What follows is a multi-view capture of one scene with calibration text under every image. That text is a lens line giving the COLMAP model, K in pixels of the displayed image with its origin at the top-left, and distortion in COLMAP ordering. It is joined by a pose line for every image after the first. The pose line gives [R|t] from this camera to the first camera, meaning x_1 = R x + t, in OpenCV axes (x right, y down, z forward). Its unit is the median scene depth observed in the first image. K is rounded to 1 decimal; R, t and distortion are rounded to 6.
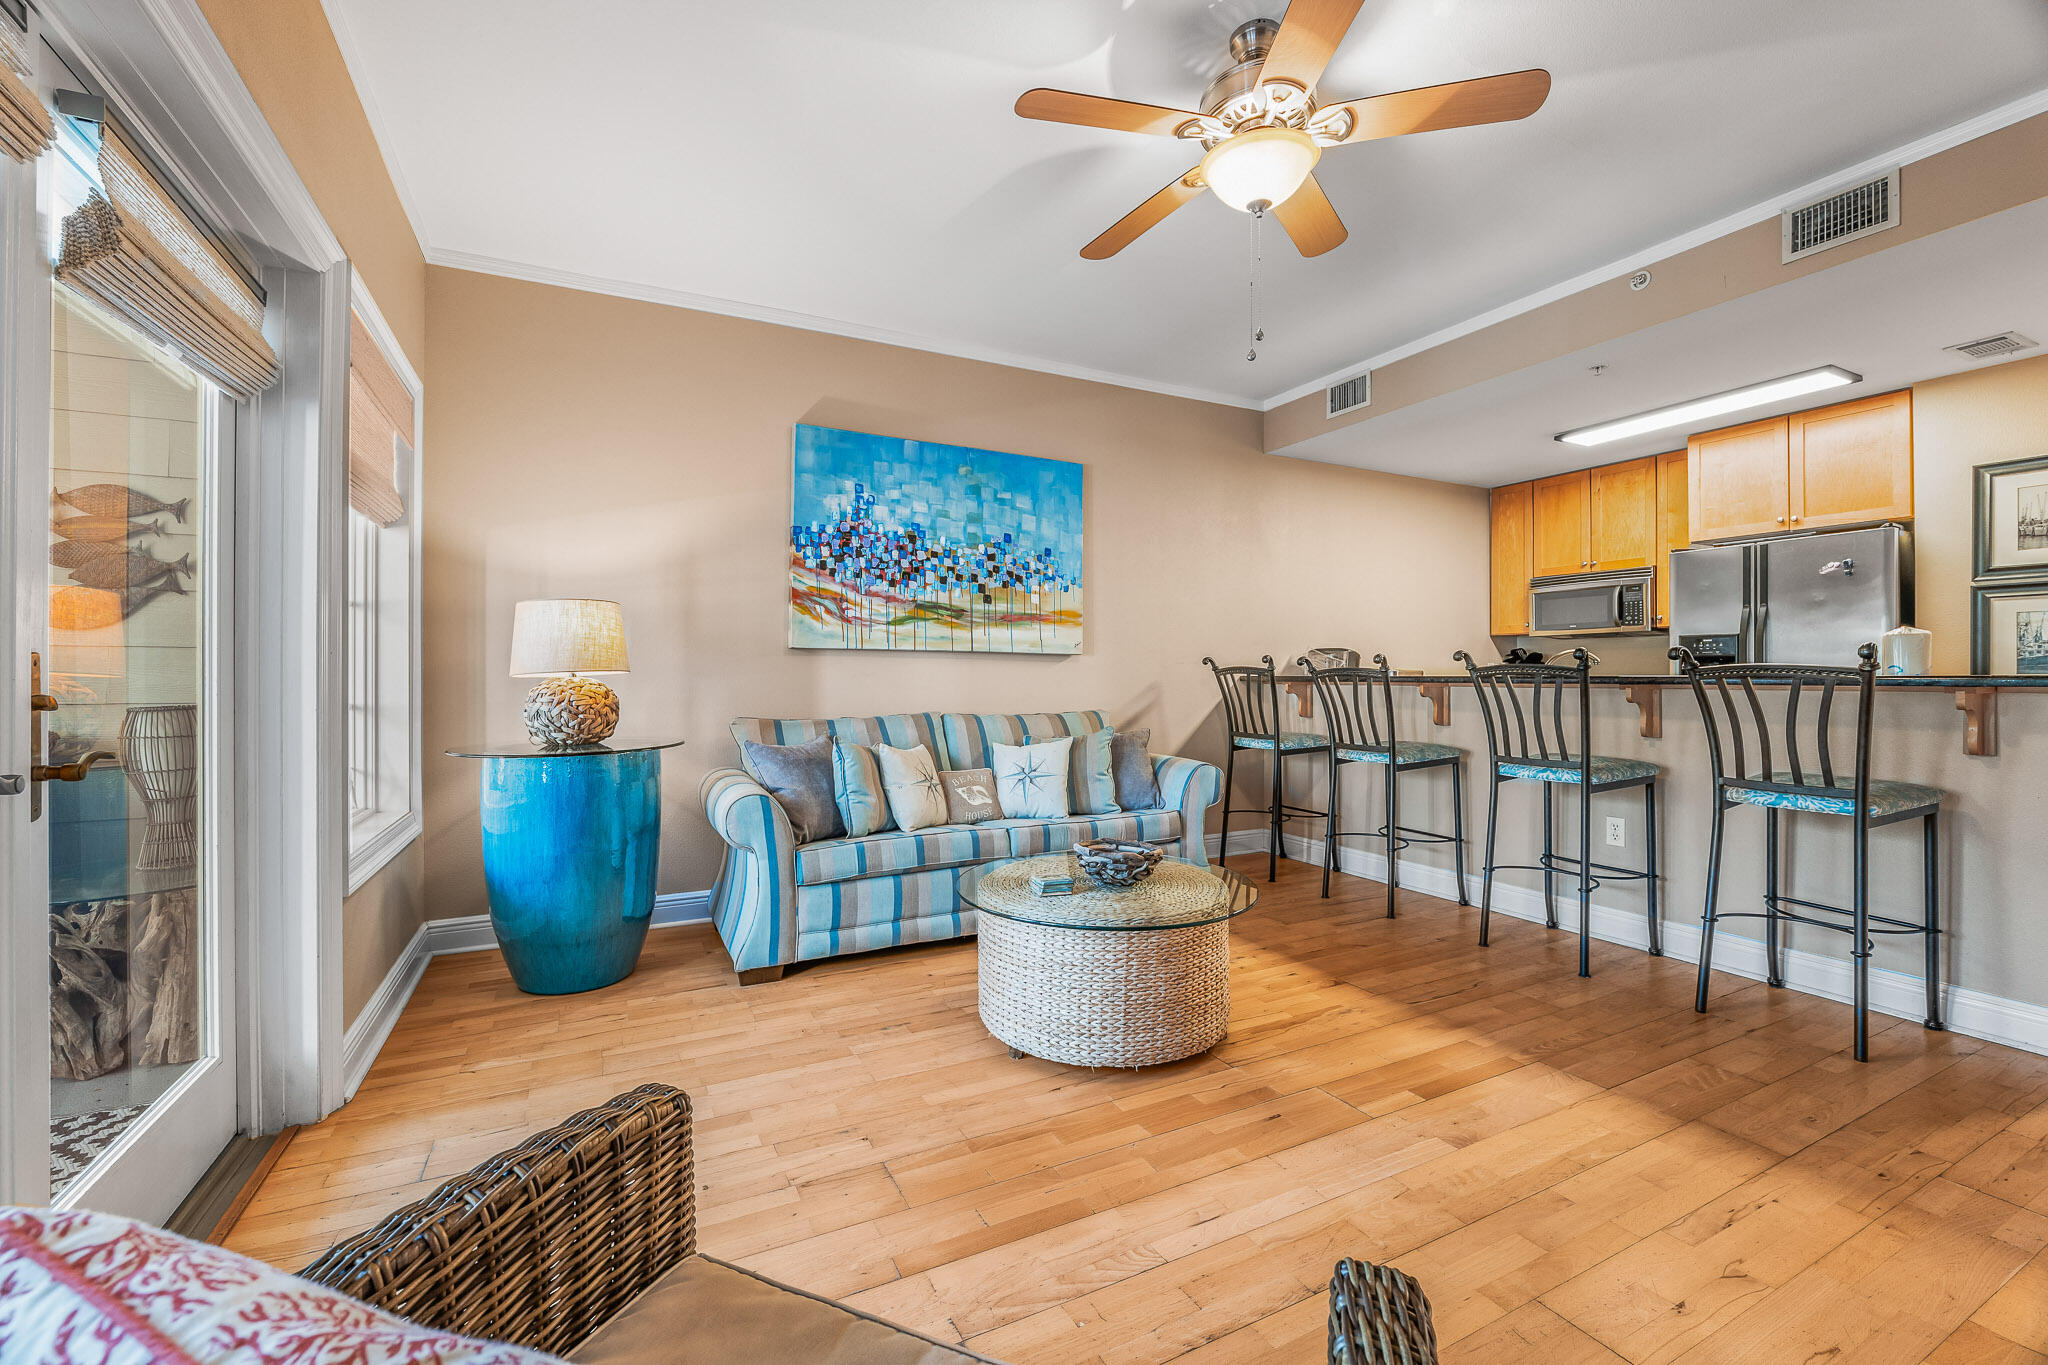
lens RADIAL K [[844.4, 0, 1018.8], [0, 844.4, 677.4], [0, 0, 1]] dist [-0.008682, 0.000166]
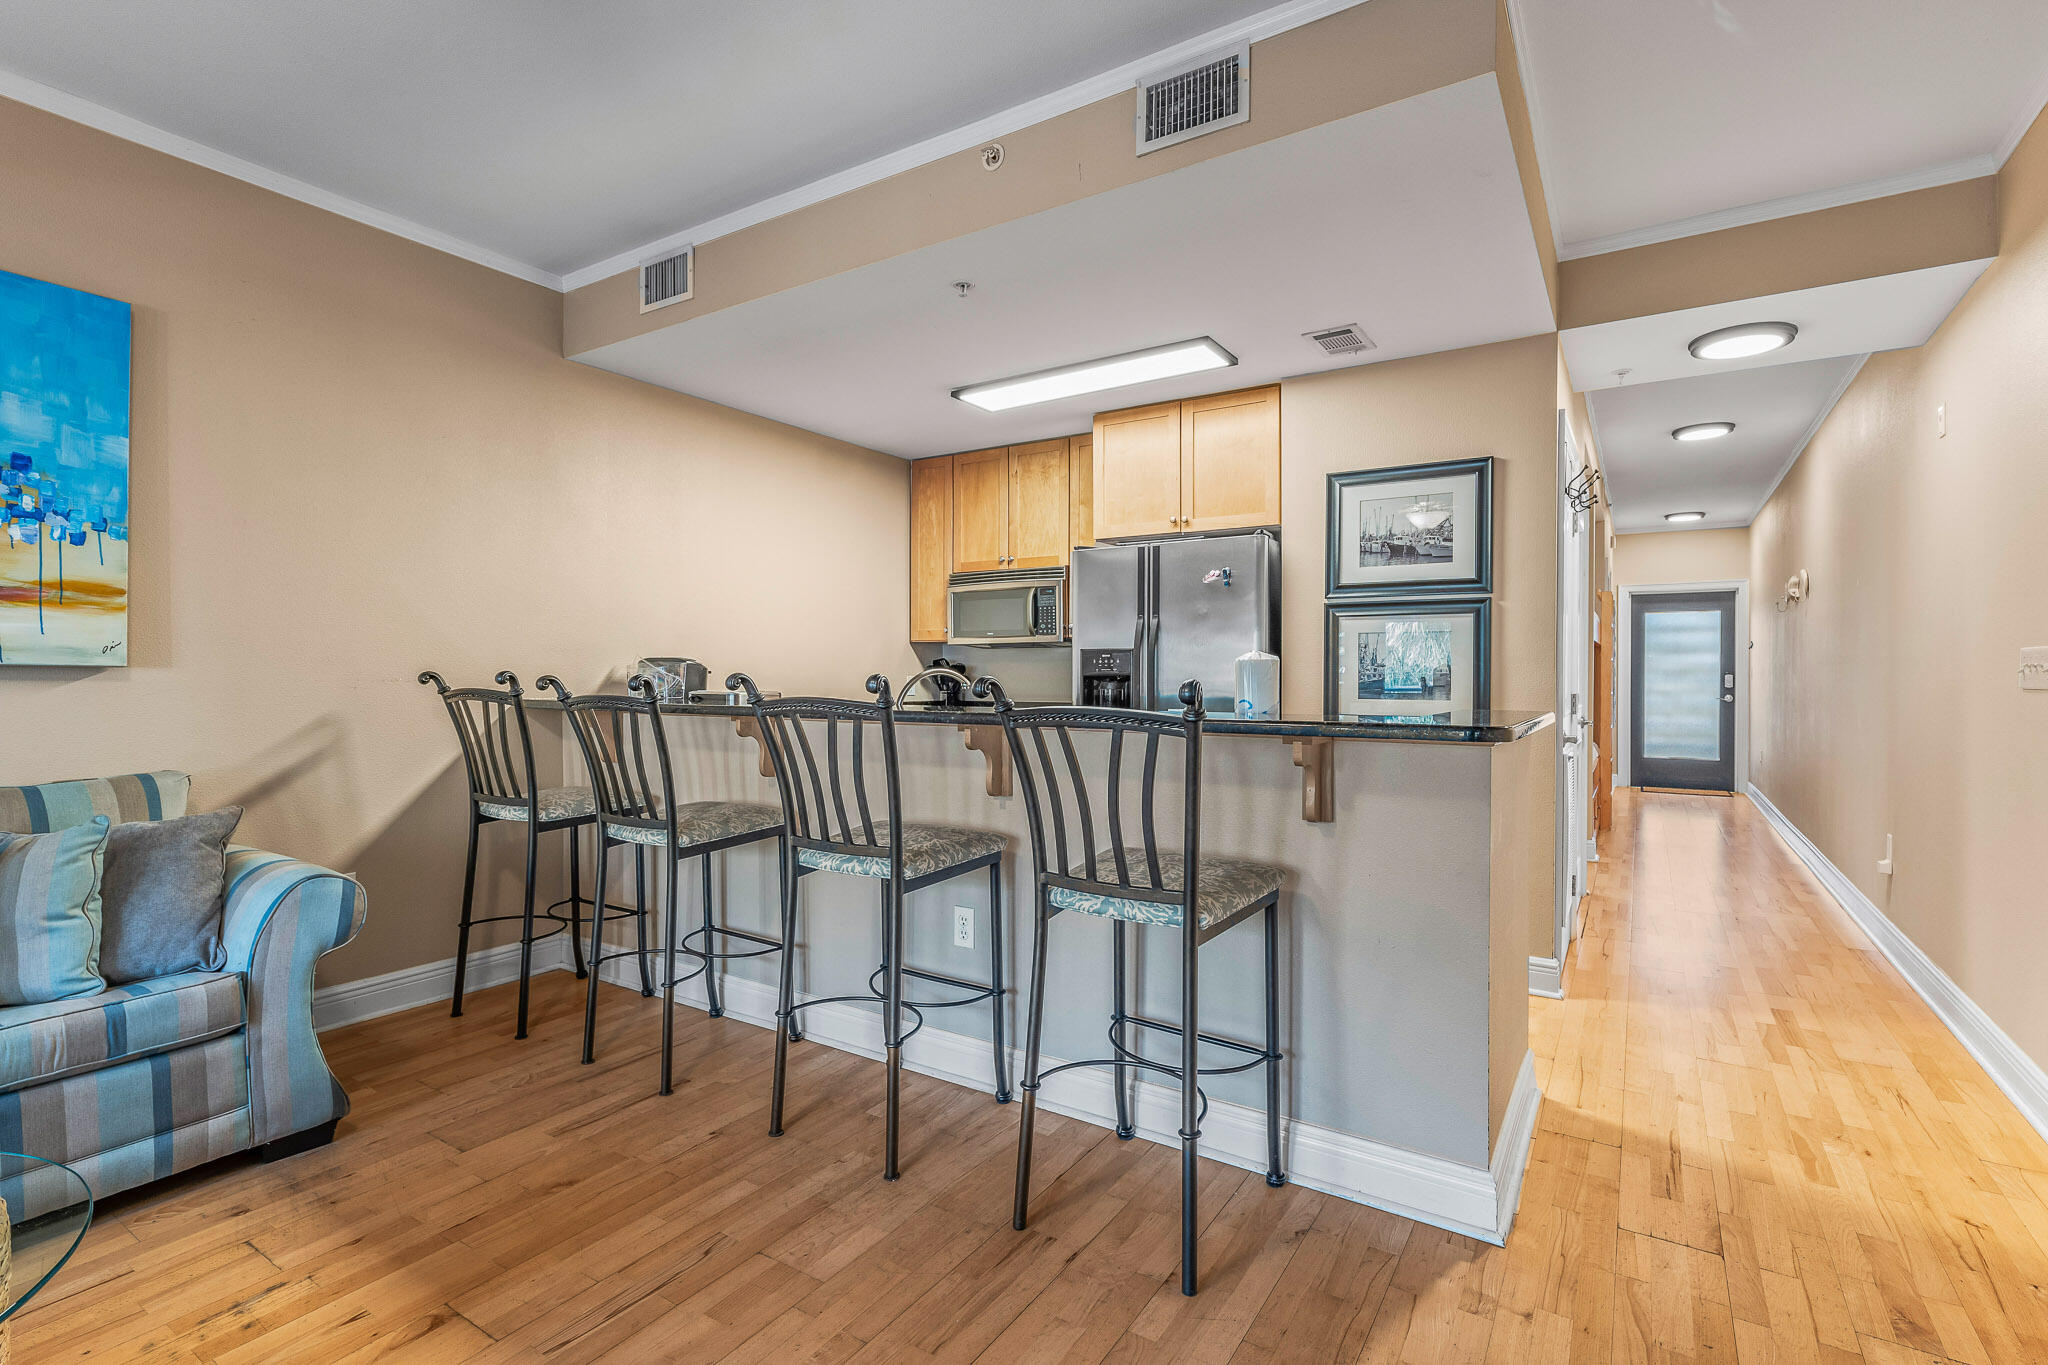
lens RADIAL K [[965.2, 0, 1024.0], [0, 965.2, 682.5], [0, 0, 1]] dist [0.002143, 0.000014]
pose [[0.861015, -0.000770, 0.508579, 0.268826], [-0.001715, 0.999989, 0.004418, -0.022244], [-0.508577, -0.004676, 0.861004, 0.214823]]
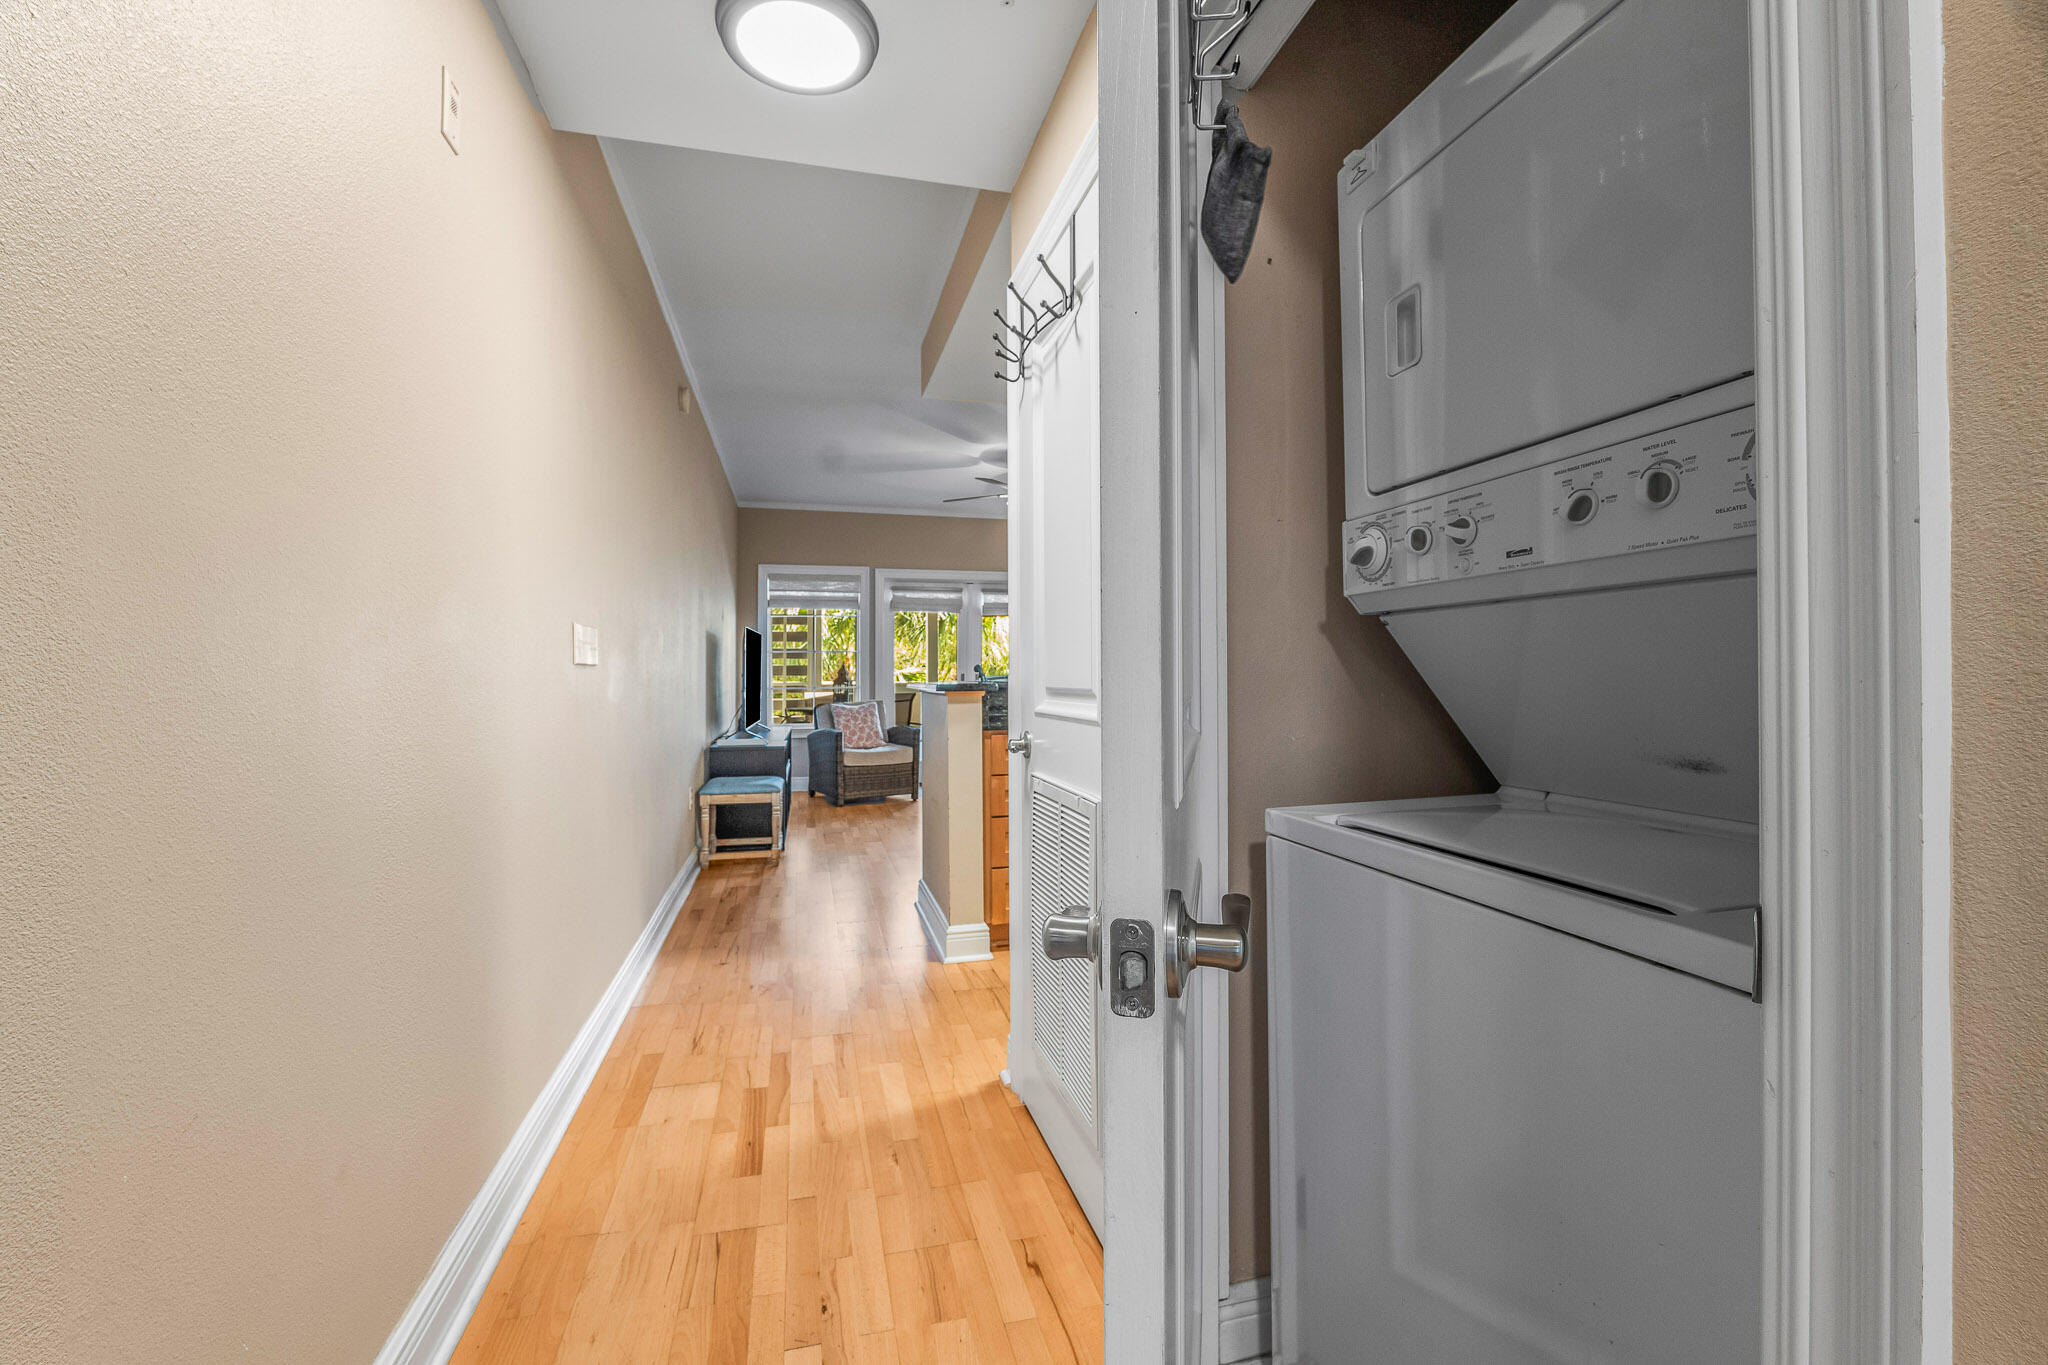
lens RADIAL K [[844.4, 0, 1018.8], [0, 844.4, 677.4], [0, 0, 1]] dist [-0.008682, 0.000166]
pose [[-0.210753, 0.006552, -0.977517, 1.646353], [0.001590, 0.999979, 0.006360, -0.012227], [0.977538, -0.000214, -0.210759, 0.829653]]
